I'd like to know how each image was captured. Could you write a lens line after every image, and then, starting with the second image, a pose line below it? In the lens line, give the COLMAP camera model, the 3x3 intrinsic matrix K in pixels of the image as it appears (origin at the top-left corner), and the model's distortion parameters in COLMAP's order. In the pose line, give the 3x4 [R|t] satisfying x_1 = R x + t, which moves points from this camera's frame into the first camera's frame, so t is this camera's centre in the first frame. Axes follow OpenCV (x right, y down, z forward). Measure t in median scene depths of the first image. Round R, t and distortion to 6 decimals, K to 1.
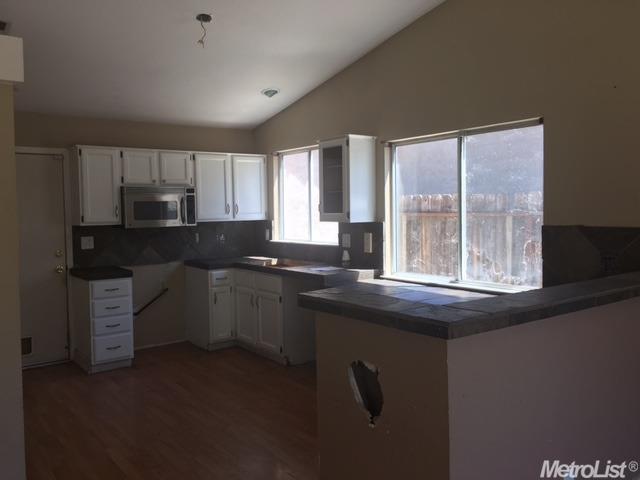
lens RADIAL K [[542.1, 0, 320.8], [0, 542.1, 241.2], [0, 0, 1]] dist [0.046966, -0.040740]
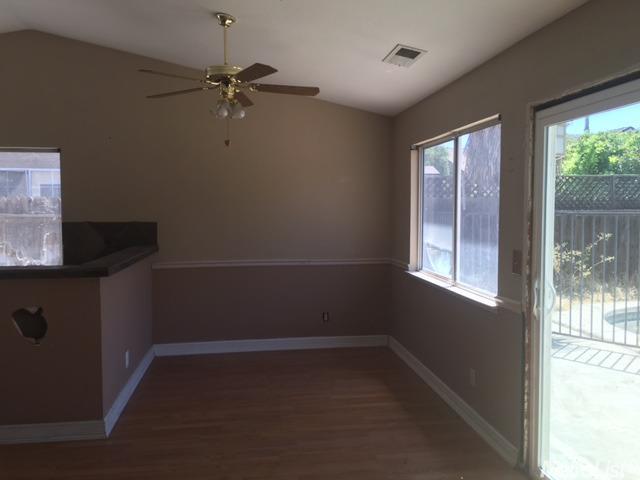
lens RADIAL K [[542.1, 0, 320.2], [0, 542.1, 230.5], [0, 0, 1]] dist [0.046966, -0.040740]
pose [[0.493999, -0.023408, 0.869147, -0.377926], [0.041902, 0.999117, 0.003092, 0.012472], [-0.868452, 0.034891, 0.494544, -0.228058]]
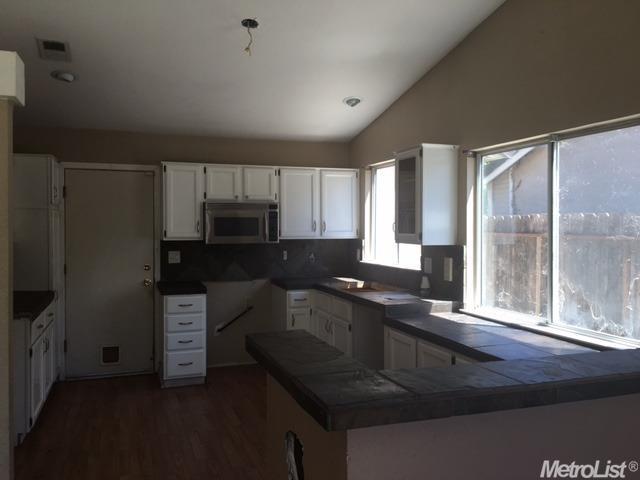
lens RADIAL K [[542.1, 0, 321.0], [0, 542.1, 238.3], [0, 0, 1]] dist [0.046966, -0.040740]
pose [[0.954319, 0.025796, -0.297673, 0.147456], [-0.036011, 0.998934, -0.028883, -0.013967], [0.296611, 0.038283, 0.954231, 0.121633]]
